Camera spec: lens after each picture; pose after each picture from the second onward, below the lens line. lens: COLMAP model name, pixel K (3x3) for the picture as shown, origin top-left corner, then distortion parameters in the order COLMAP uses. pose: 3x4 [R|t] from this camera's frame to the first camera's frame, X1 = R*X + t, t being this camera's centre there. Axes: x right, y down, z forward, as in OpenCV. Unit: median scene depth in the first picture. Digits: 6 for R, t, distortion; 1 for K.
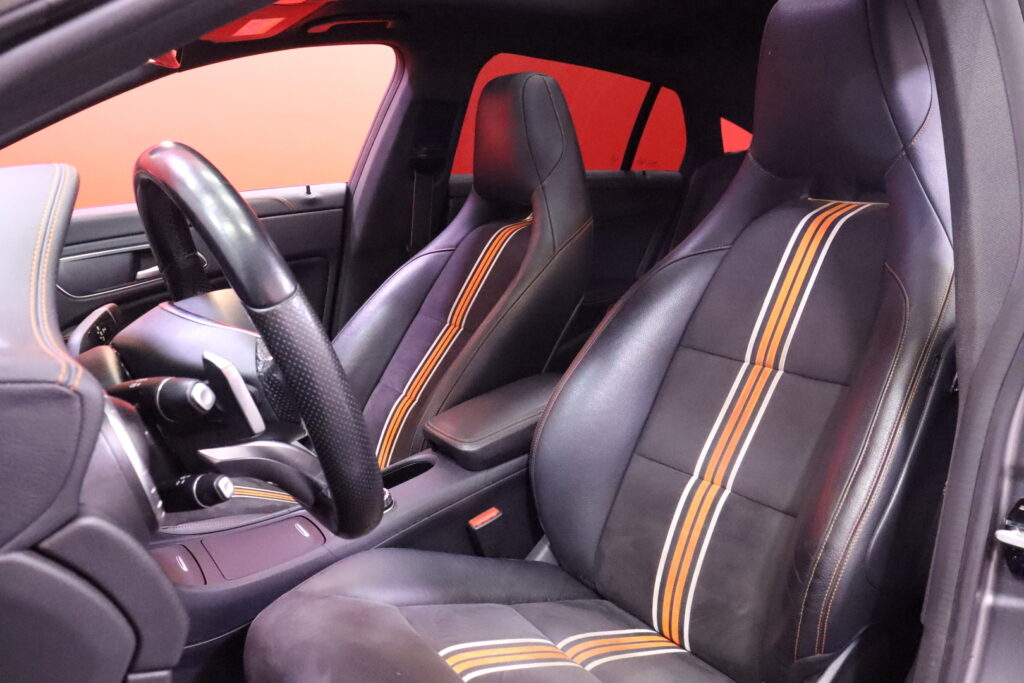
lens RADIAL K [[892.2, 0, 511.1], [0, 892.2, 342.8], [0, 0, 1]] dist [-0.129481, 0.050501]
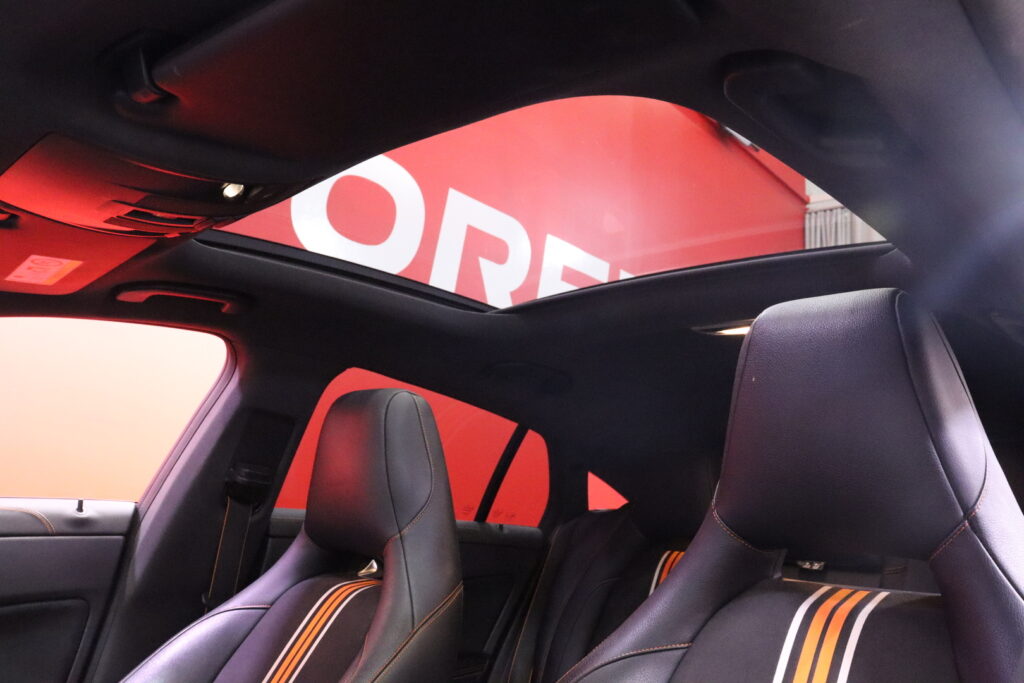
lens RADIAL K [[868.3, 0, 516.6], [0, 868.3, 348.2], [0, 0, 1]] dist [-0.149255, 0.093207]
pose [[0.970881, 0.126758, 0.203277, -0.033902], [-0.040657, 0.923420, -0.381632, -0.043361], [-0.236085, 0.362255, 0.901685, 0.236426]]
